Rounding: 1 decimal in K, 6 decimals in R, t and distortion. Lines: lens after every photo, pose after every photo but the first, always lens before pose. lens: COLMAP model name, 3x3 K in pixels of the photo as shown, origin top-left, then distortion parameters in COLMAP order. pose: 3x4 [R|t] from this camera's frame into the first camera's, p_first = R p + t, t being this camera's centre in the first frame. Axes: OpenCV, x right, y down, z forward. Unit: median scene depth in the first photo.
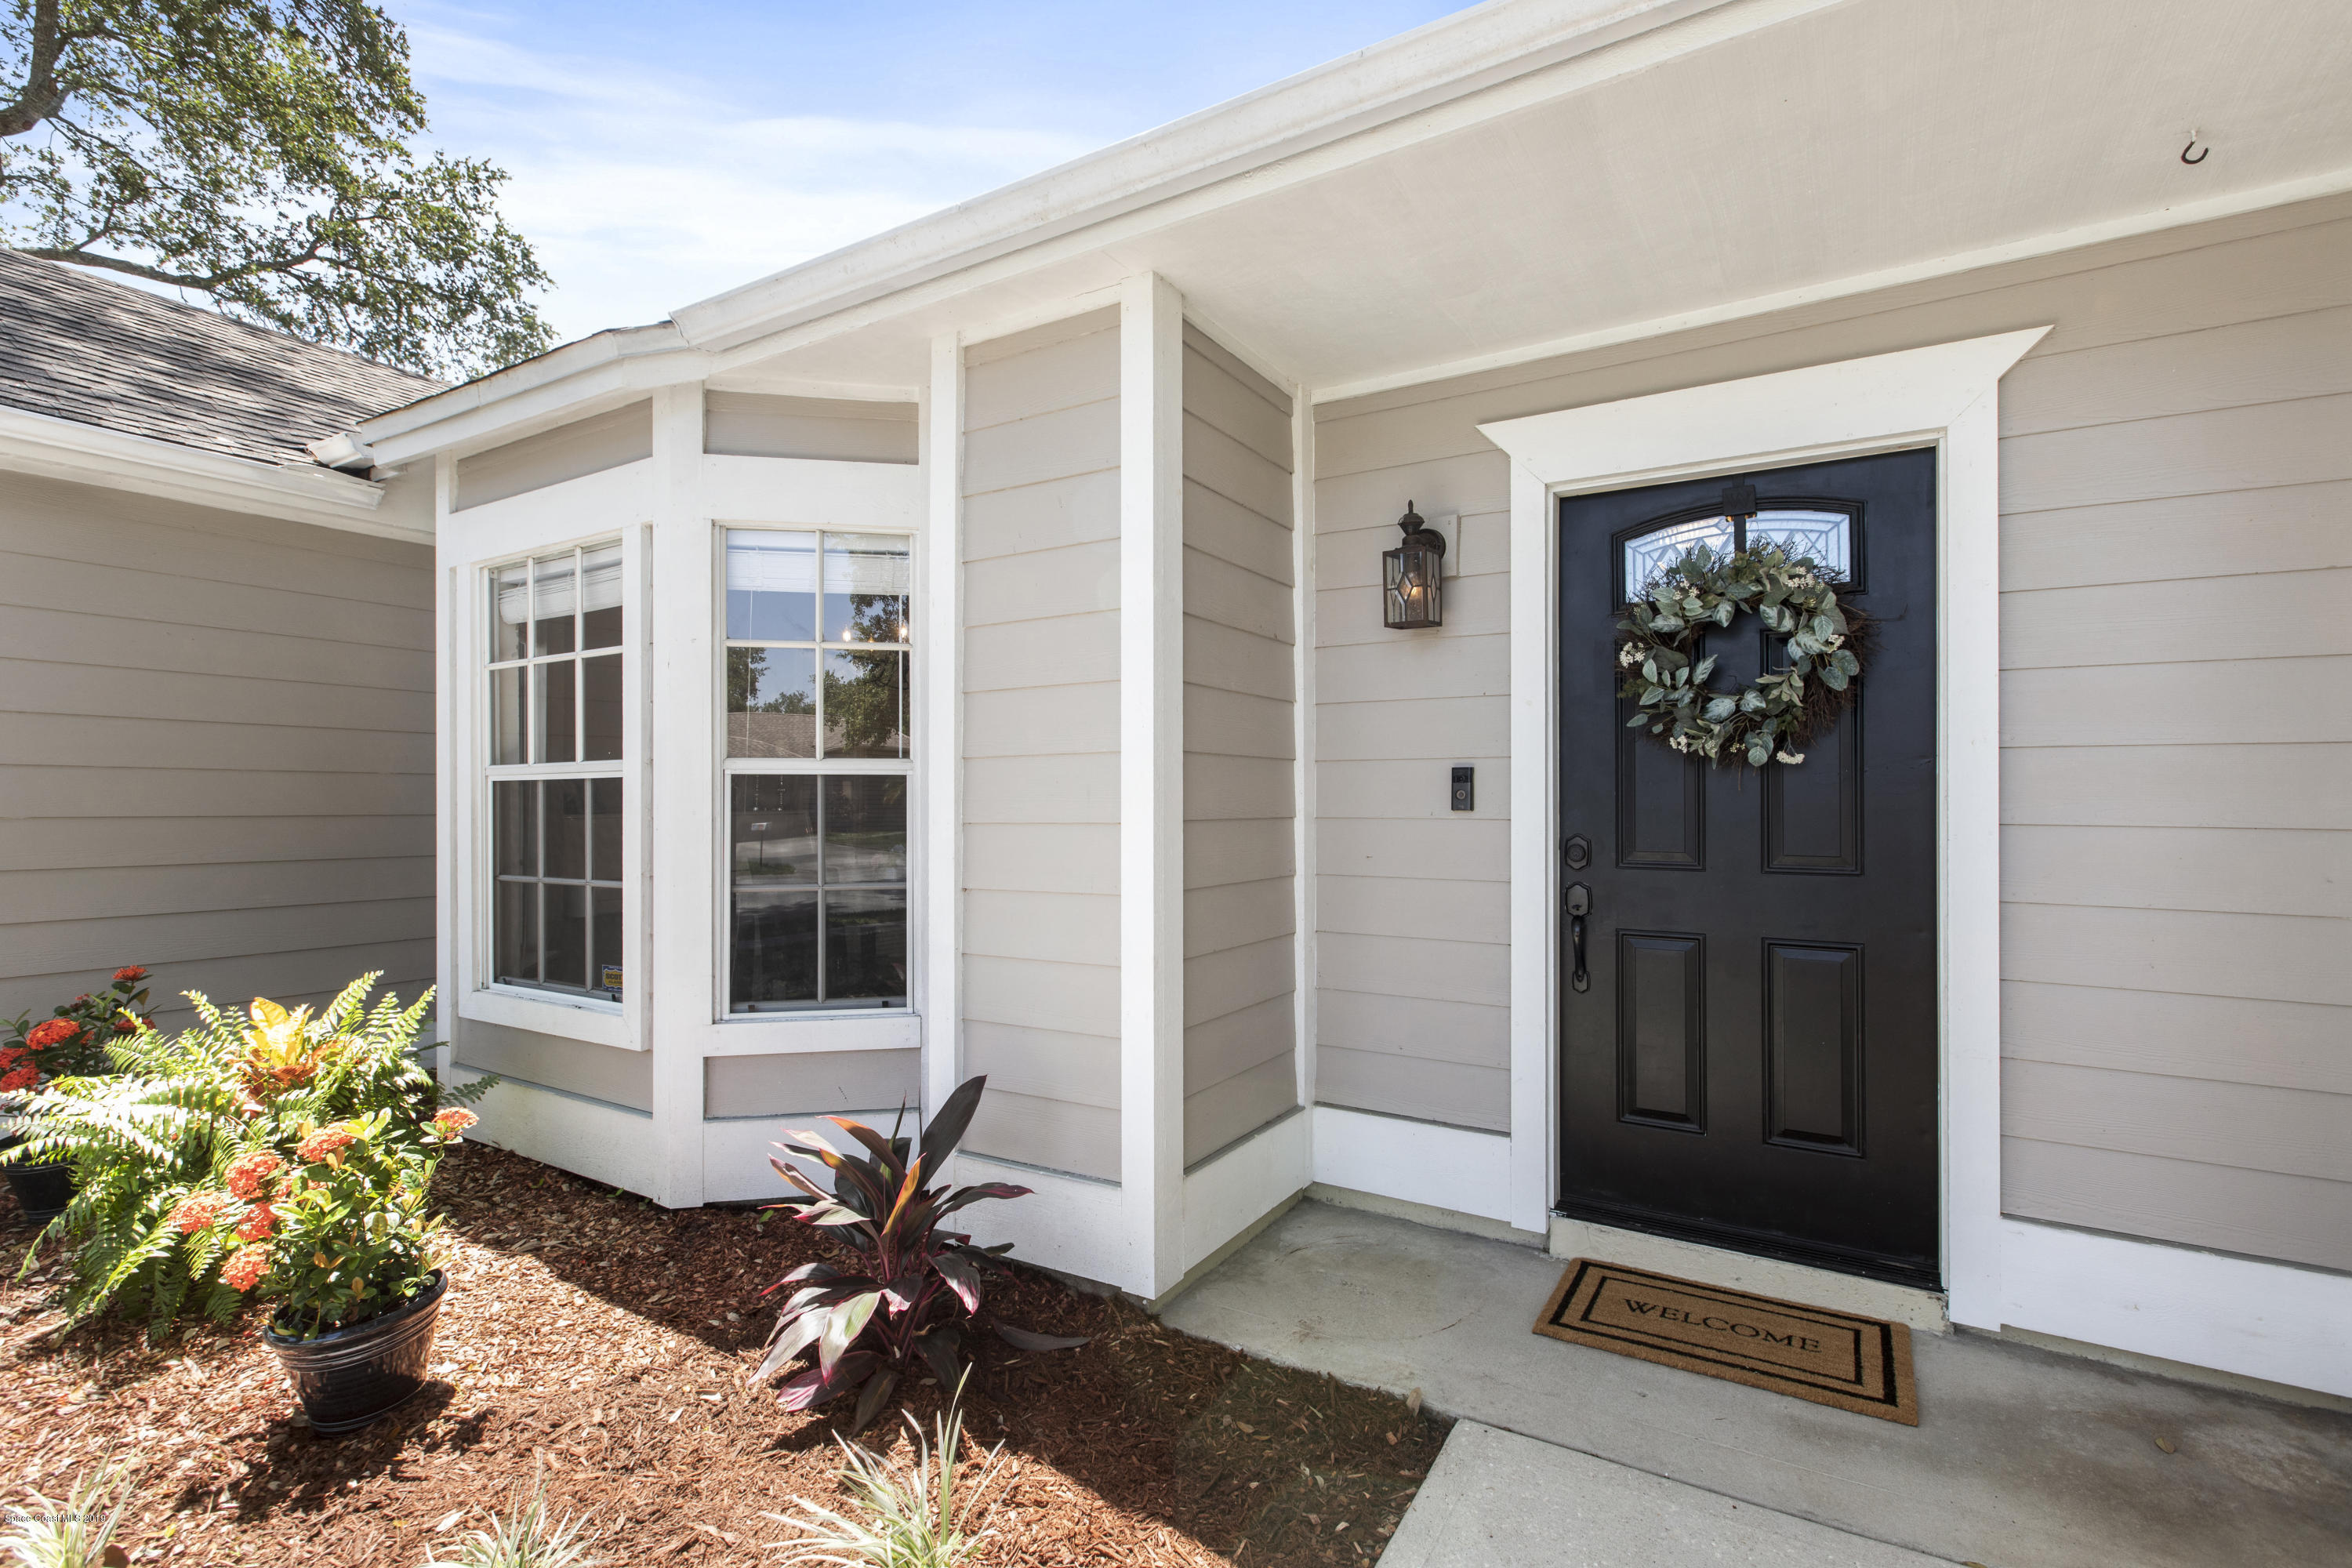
lens RADIAL K [[1059.9, 0, 1170.5], [0, 1059.9, 780.1], [0, 0, 1]] dist [0.004897, -0.001212]
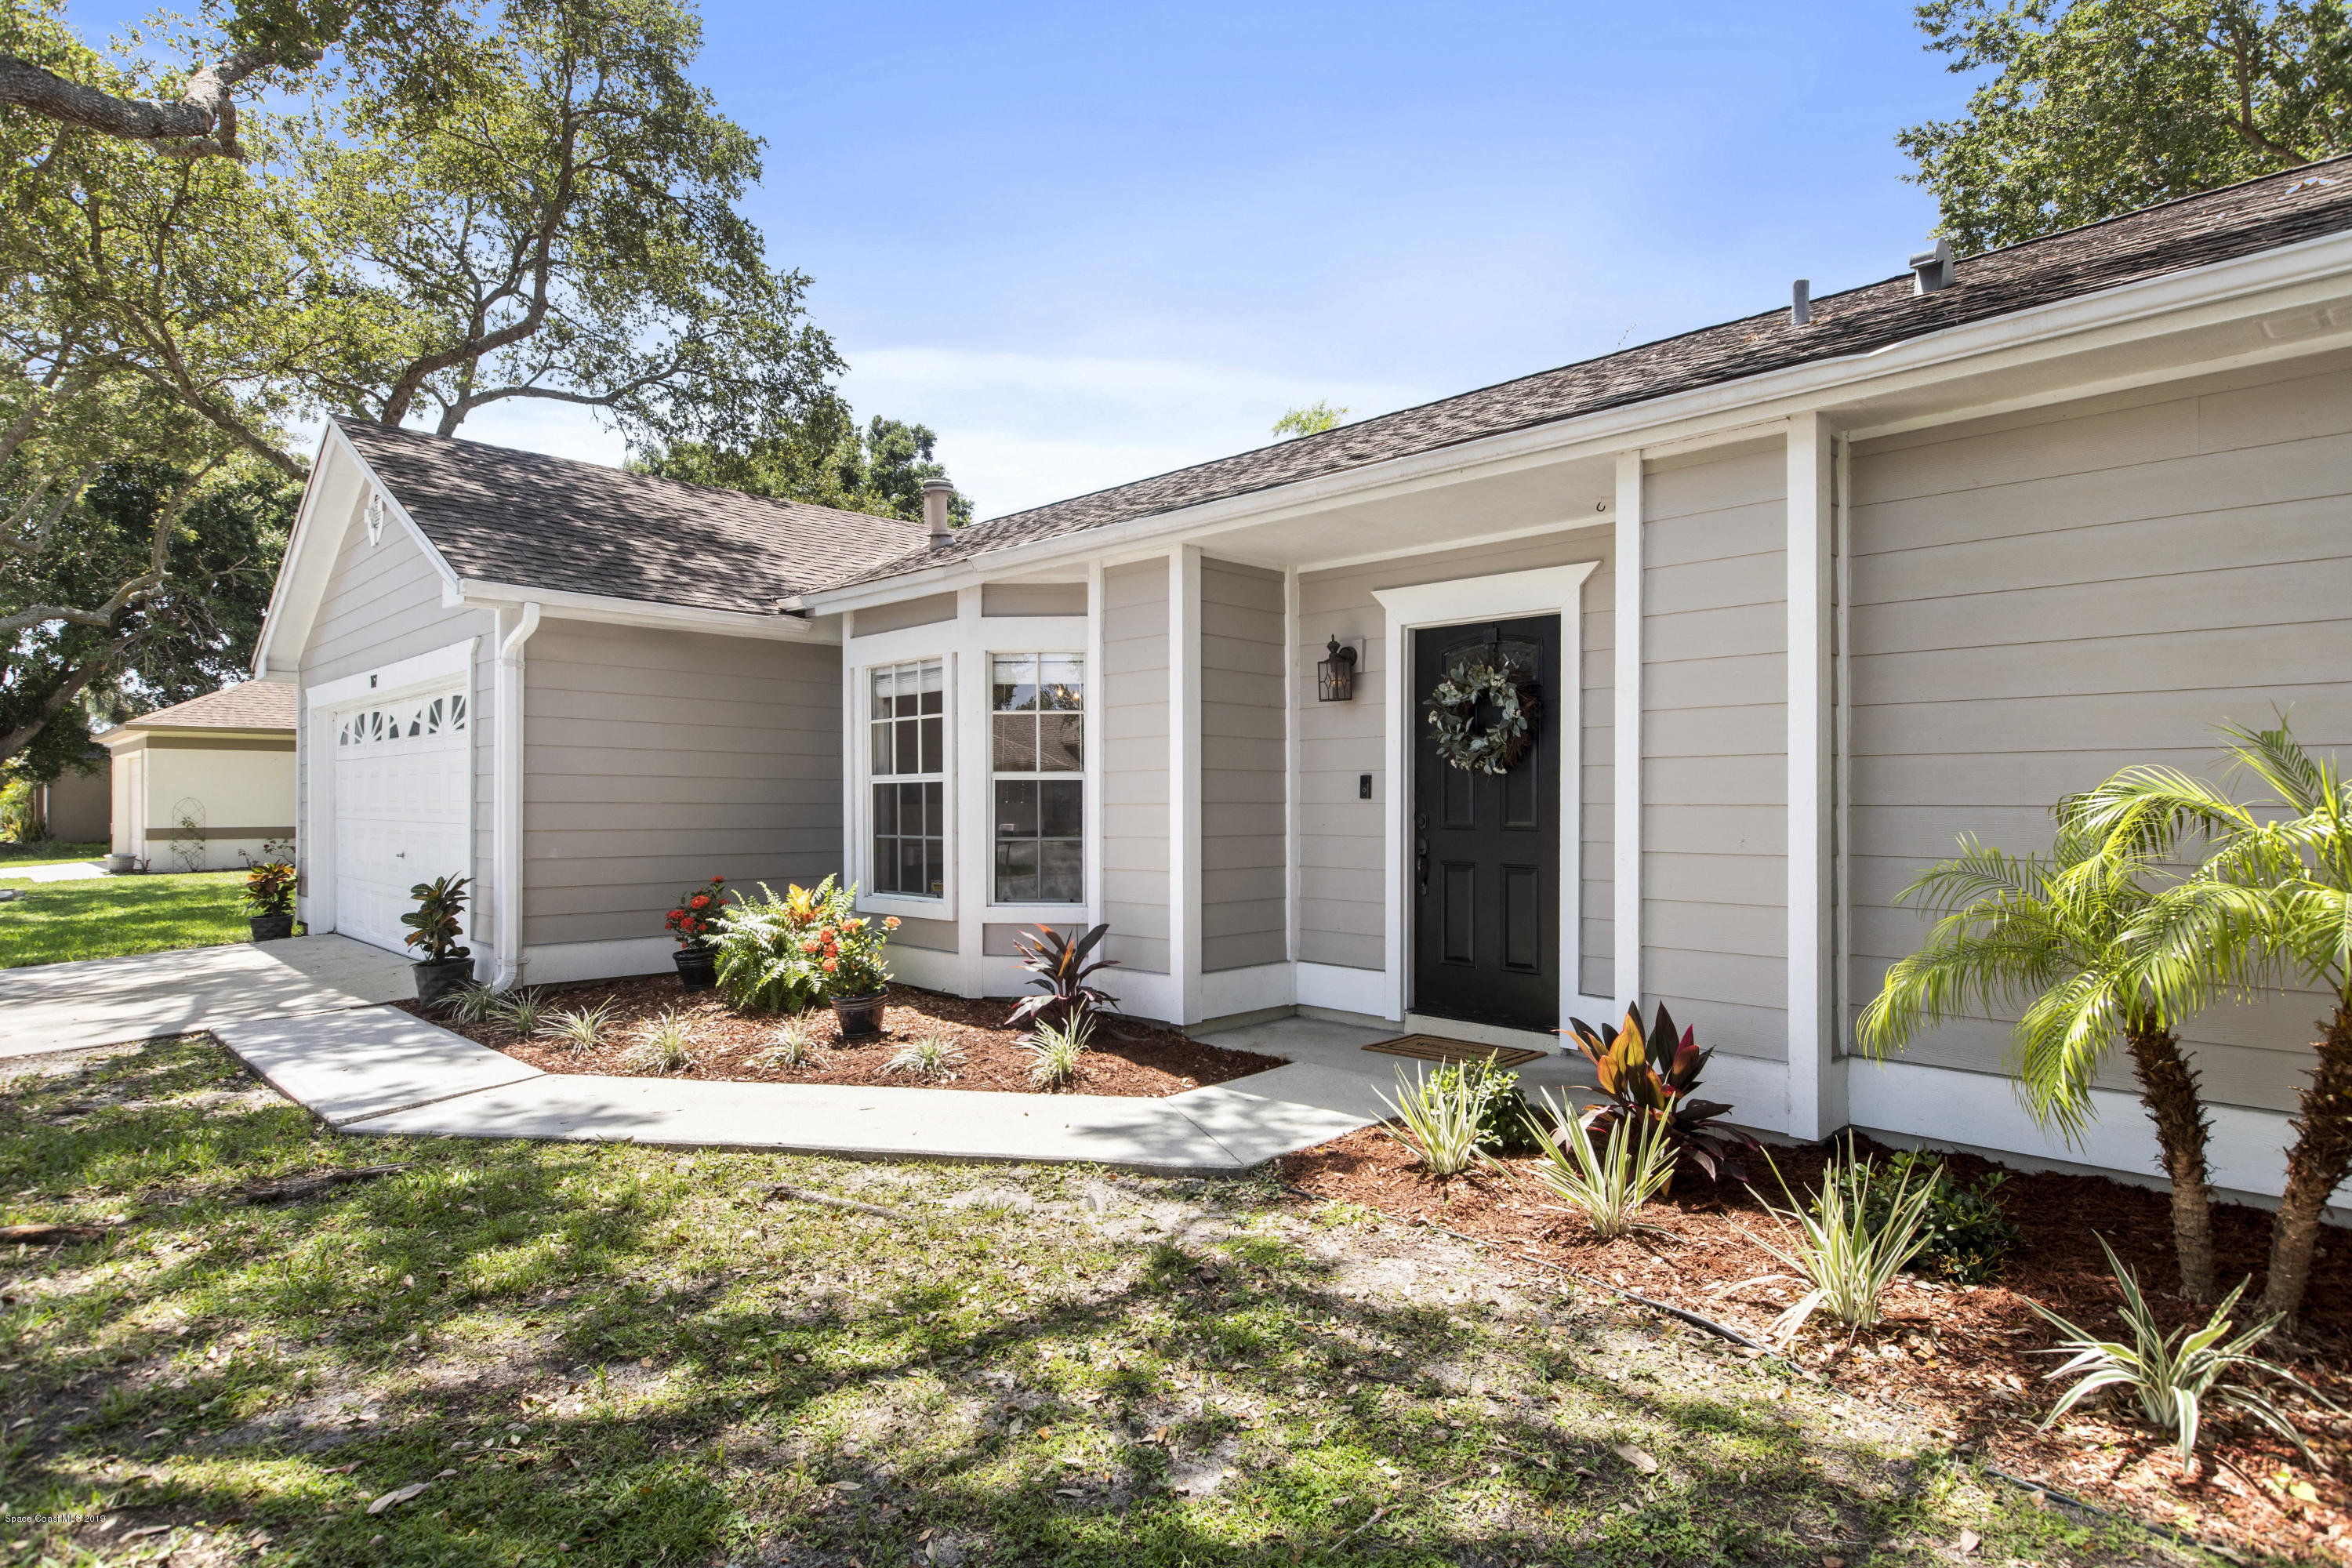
lens RADIAL K [[1264.7, 0, 1194.1], [0, 1264.7, 793.6], [0, 0, 1]] dist [-0.004186, -0.002238]
pose [[0.974486, 0.000373, -0.224450, 0.436540], [0.000826, 0.999986, 0.005248, 0.007225], [0.224449, -0.005300, 0.974471, -1.115826]]
